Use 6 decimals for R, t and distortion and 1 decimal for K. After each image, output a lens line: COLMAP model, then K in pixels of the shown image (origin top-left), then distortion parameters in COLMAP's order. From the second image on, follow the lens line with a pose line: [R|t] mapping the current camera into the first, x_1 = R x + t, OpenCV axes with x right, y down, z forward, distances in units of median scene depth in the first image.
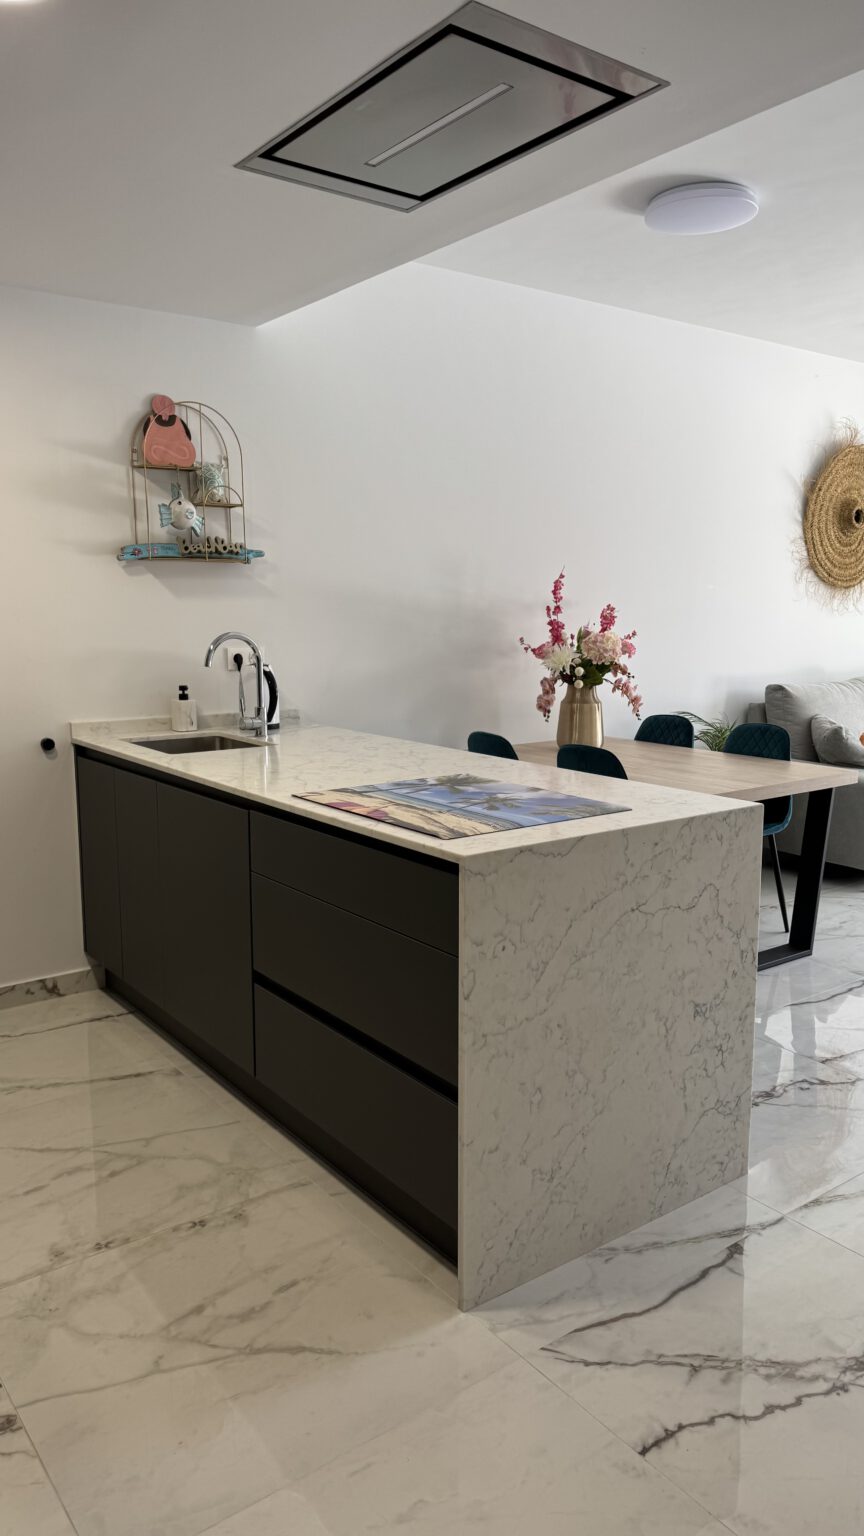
lens RADIAL K [[1085.3, 0, 432.0], [0, 1085.3, 768.0], [0, 0, 1]] dist [0.092197, -0.127106]
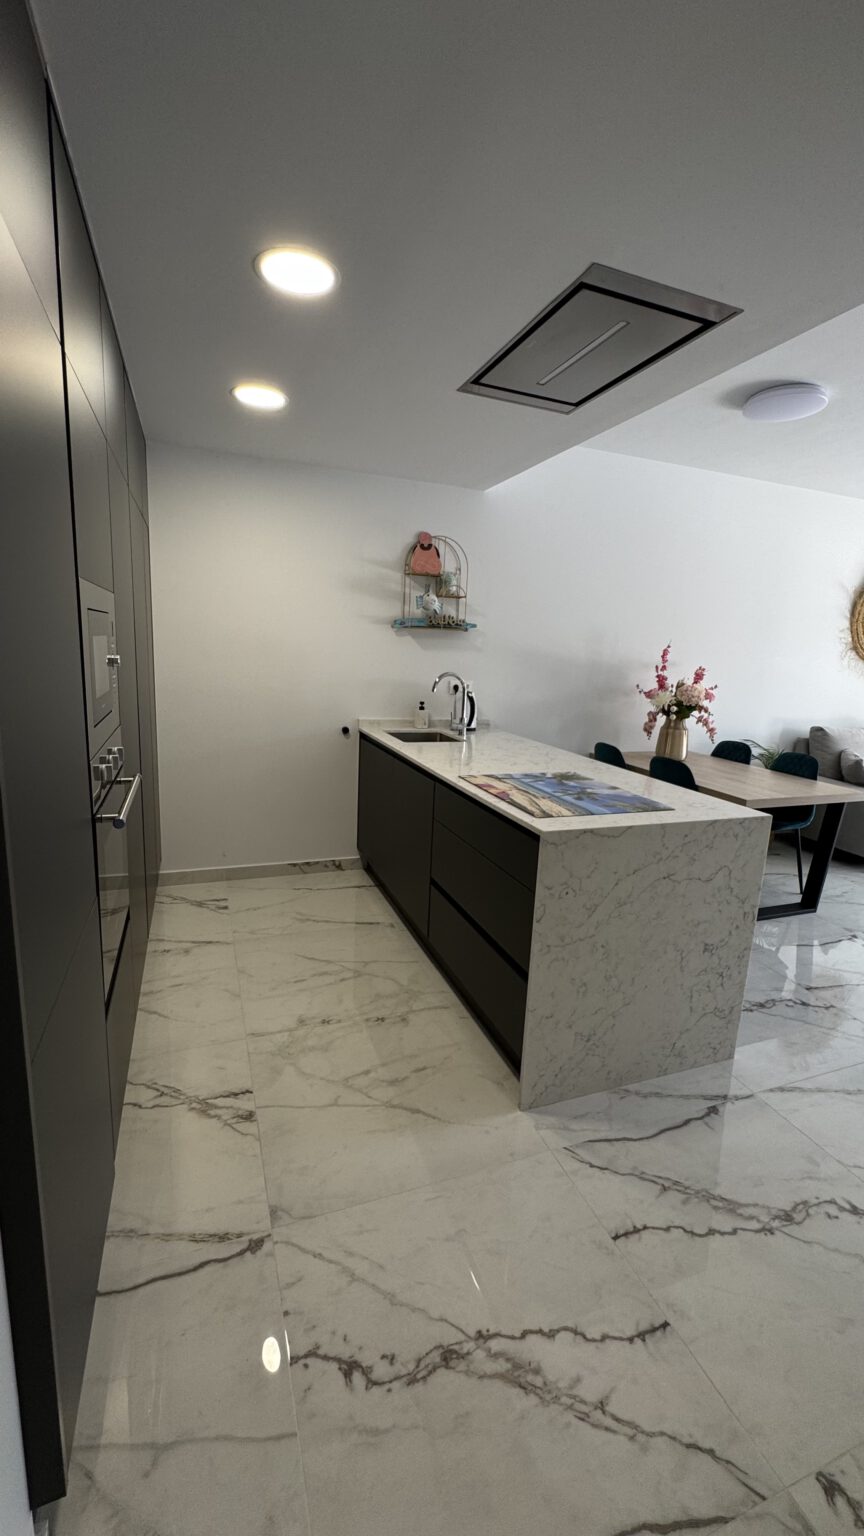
lens RADIAL K [[625.3, 0, 432.0], [0, 625.3, 768.0], [0, 0, 1]] dist [0.002330, 0.000201]
pose [[0.961297, 0.096533, -0.258050, 0.050079], [-0.087823, 0.995115, 0.045098, -0.017733], [0.261143, -0.020690, 0.965078, 0.053994]]
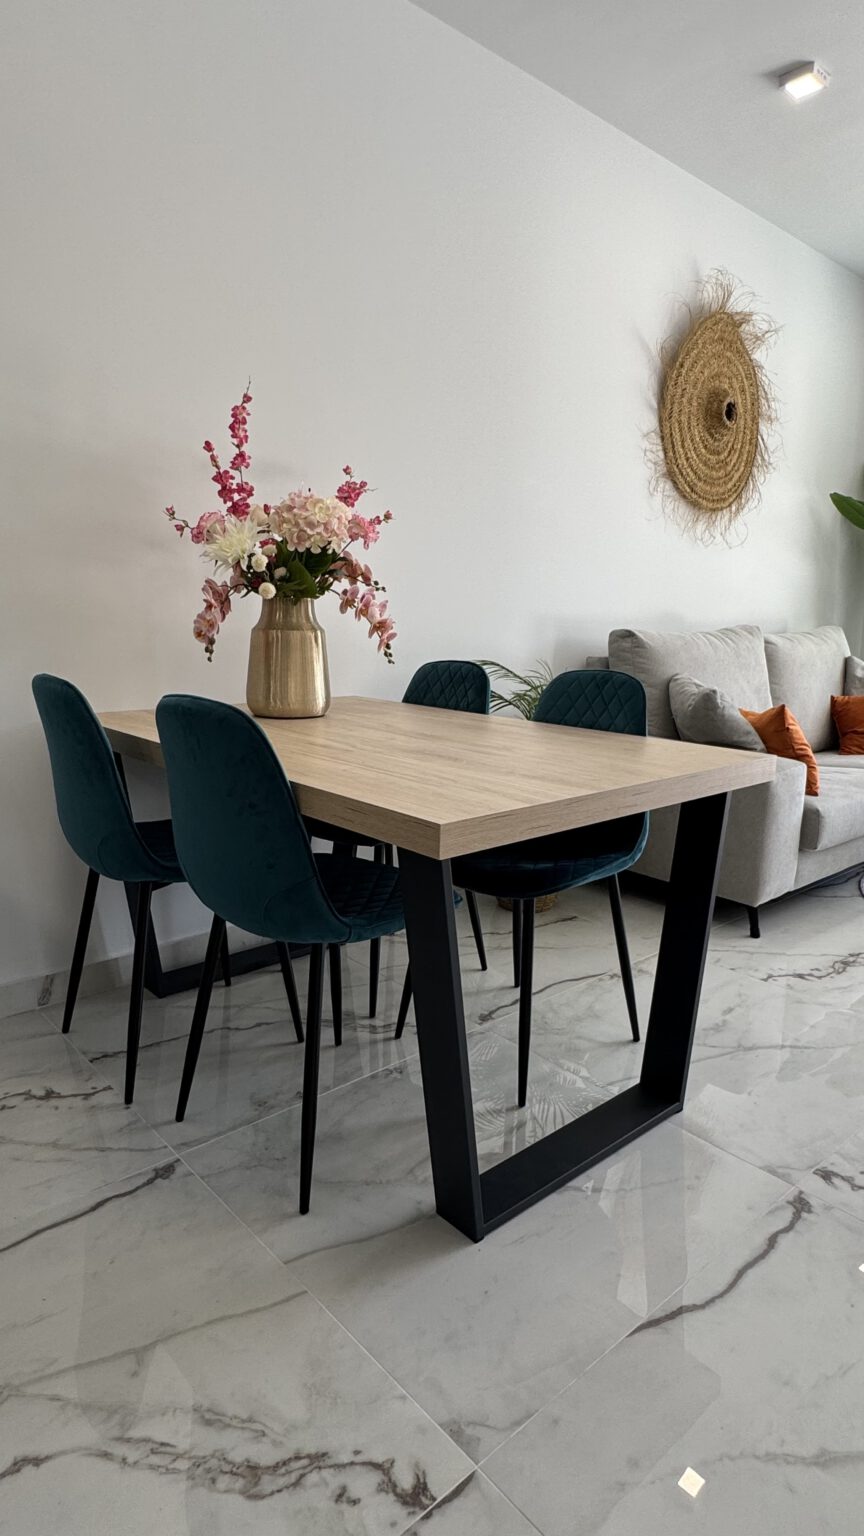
lens RADIAL K [[855.5, 0, 432.0], [0, 855.5, 768.0], [0, 0, 1]] dist [-0.002849, 0.000629]
pose [[0.996293, 0.000439, 0.086028, 0.215367], [-0.002594, 0.999686, 0.024932, -0.000809], [-0.085990, -0.025063, 0.995981, 0.685153]]
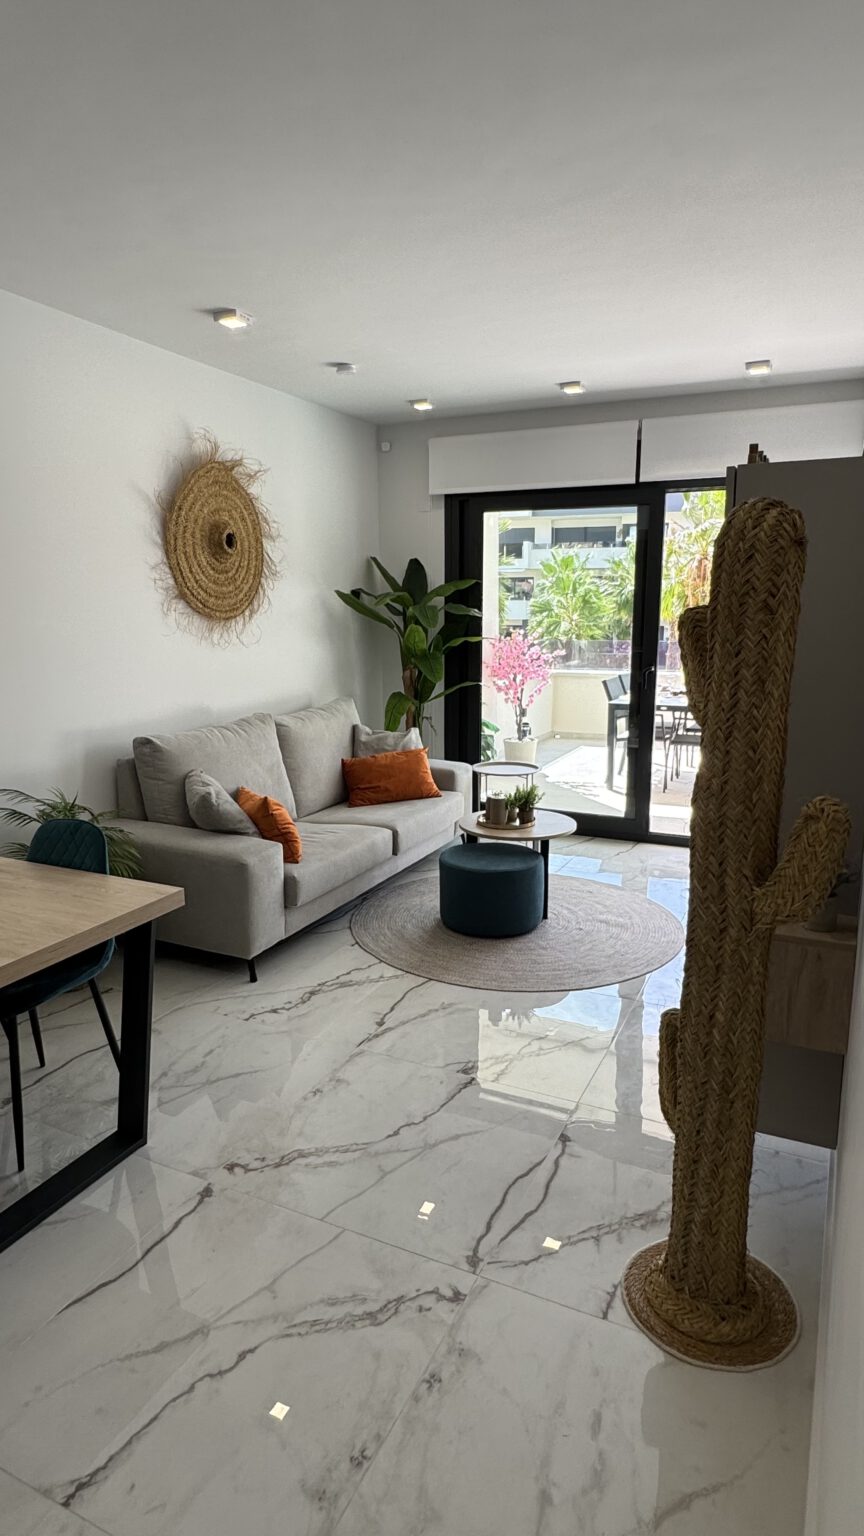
lens RADIAL K [[865.7, 0, 432.0], [0, 865.7, 768.0], [0, 0, 1]] dist [-0.005122, -0.000951]
pose [[0.885845, -0.087763, 0.455606, 0.306507], [0.071608, 0.996043, 0.052637, -0.107021], [-0.458423, -0.014003, 0.888624, 0.452220]]
